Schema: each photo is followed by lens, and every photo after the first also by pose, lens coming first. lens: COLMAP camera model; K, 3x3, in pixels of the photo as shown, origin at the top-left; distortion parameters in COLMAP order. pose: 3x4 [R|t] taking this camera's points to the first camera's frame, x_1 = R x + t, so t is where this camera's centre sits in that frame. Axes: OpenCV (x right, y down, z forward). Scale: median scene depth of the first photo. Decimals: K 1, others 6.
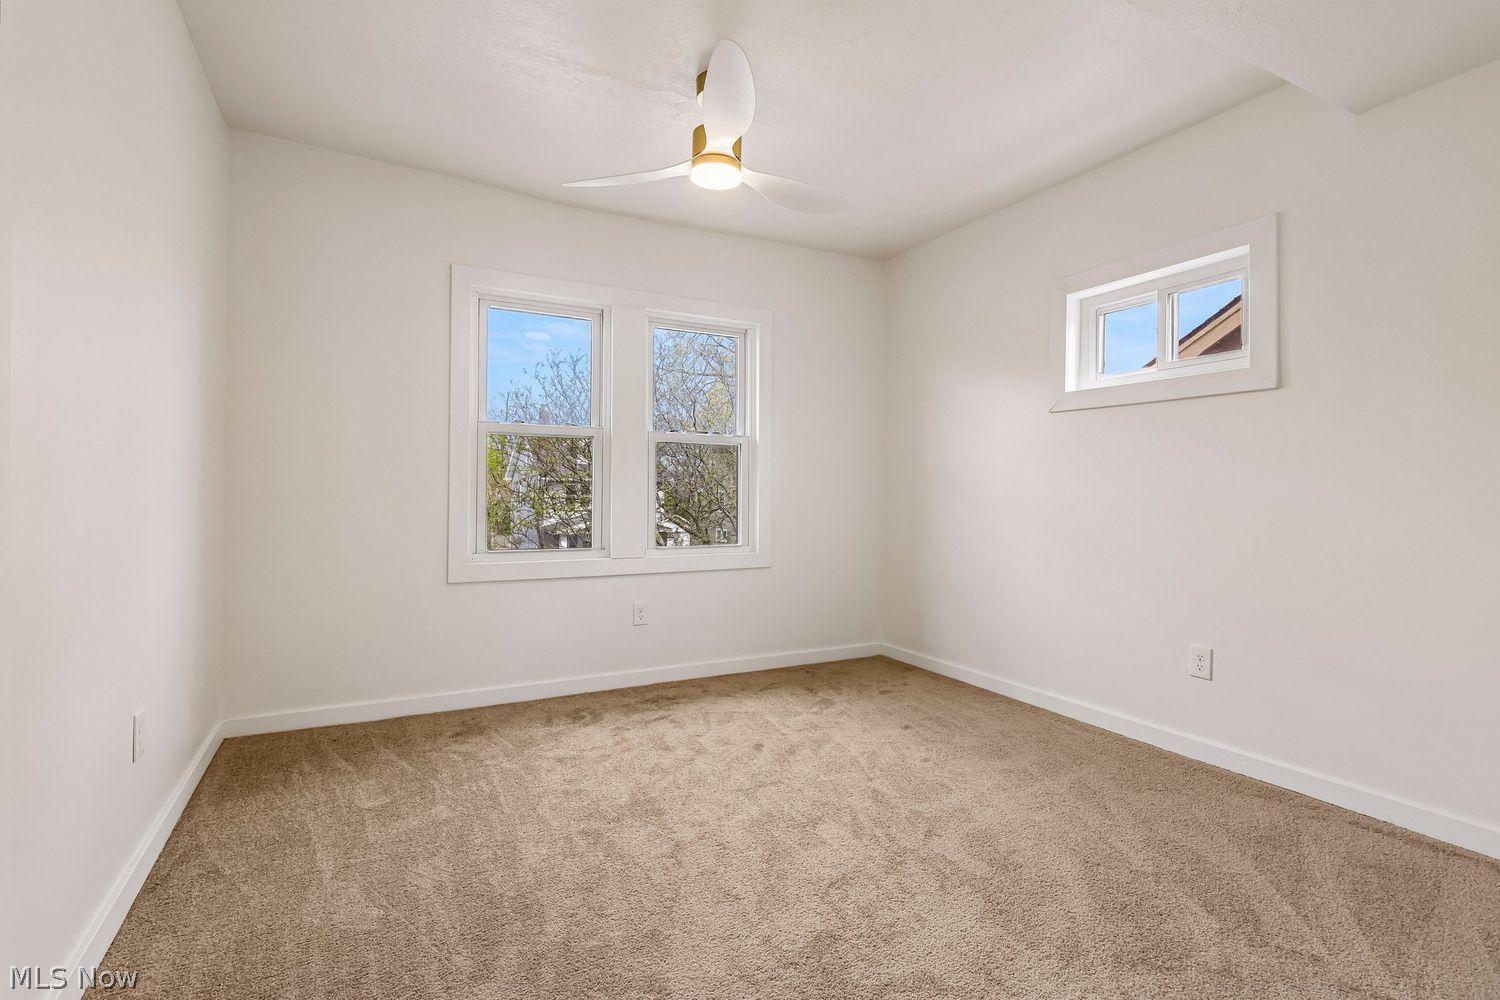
lens RADIAL K [[702.6, 0, 743.3], [0, 702.6, 492.8], [0, 0, 1]] dist [0.001148, 0.000683]
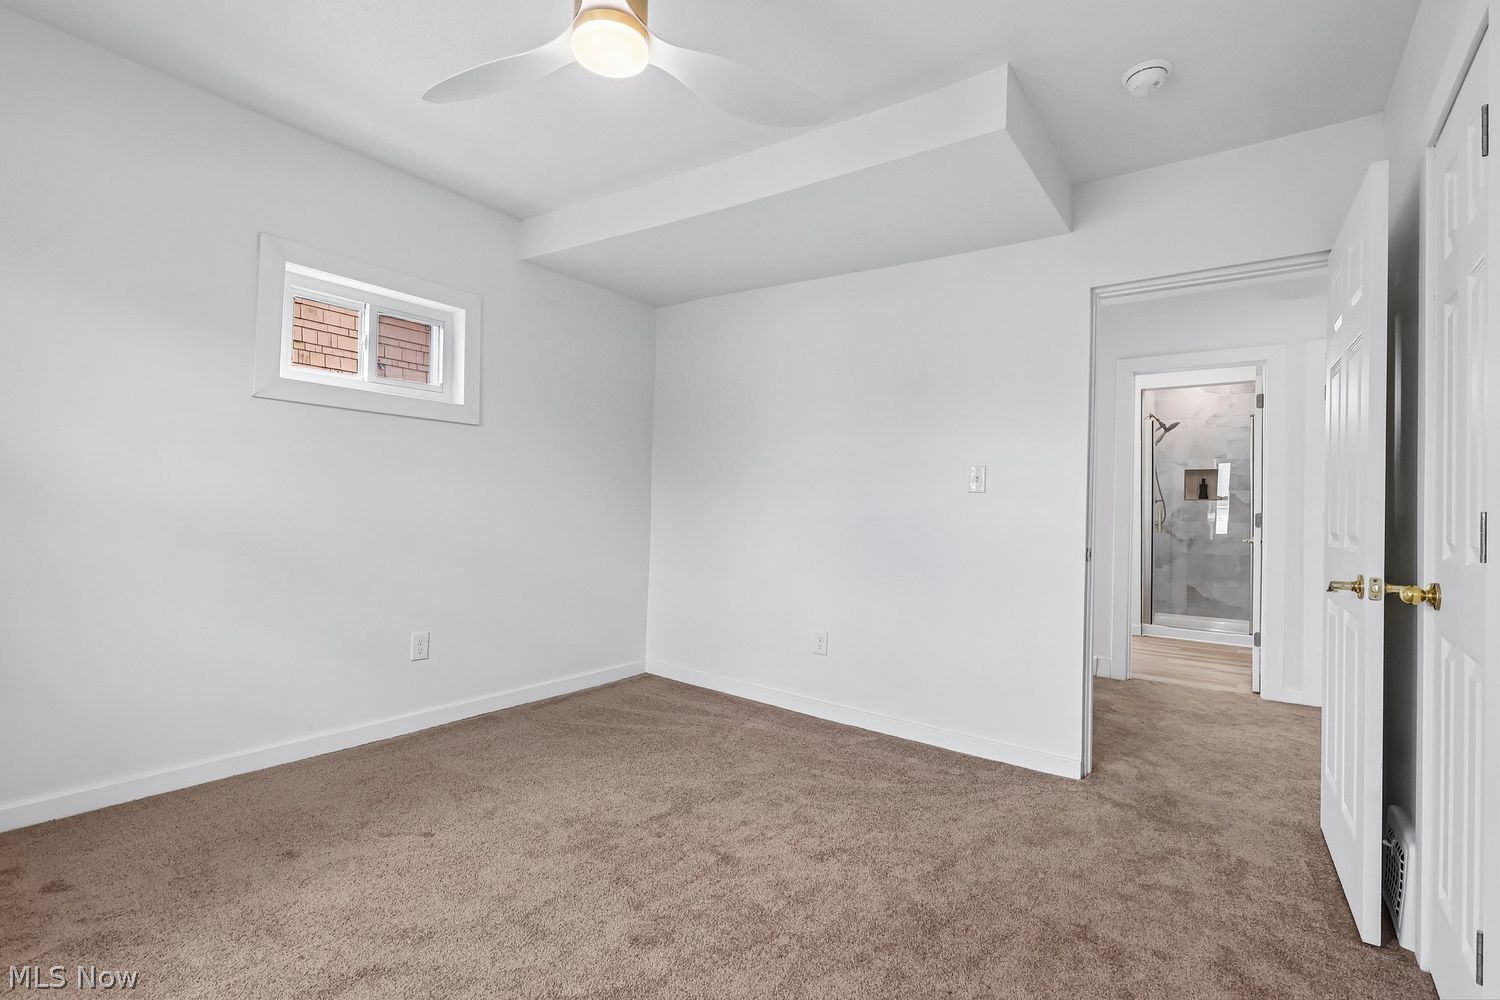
lens RADIAL K [[702.6, 0, 743.3], [0, 702.6, 492.8], [0, 0, 1]] dist [0.001148, 0.000683]
pose [[-0.429211, -0.008832, 0.903161, -0.623696], [-0.033956, 0.999403, -0.006364, -0.023542], [-0.902566, -0.033399, -0.429255, 1.016147]]
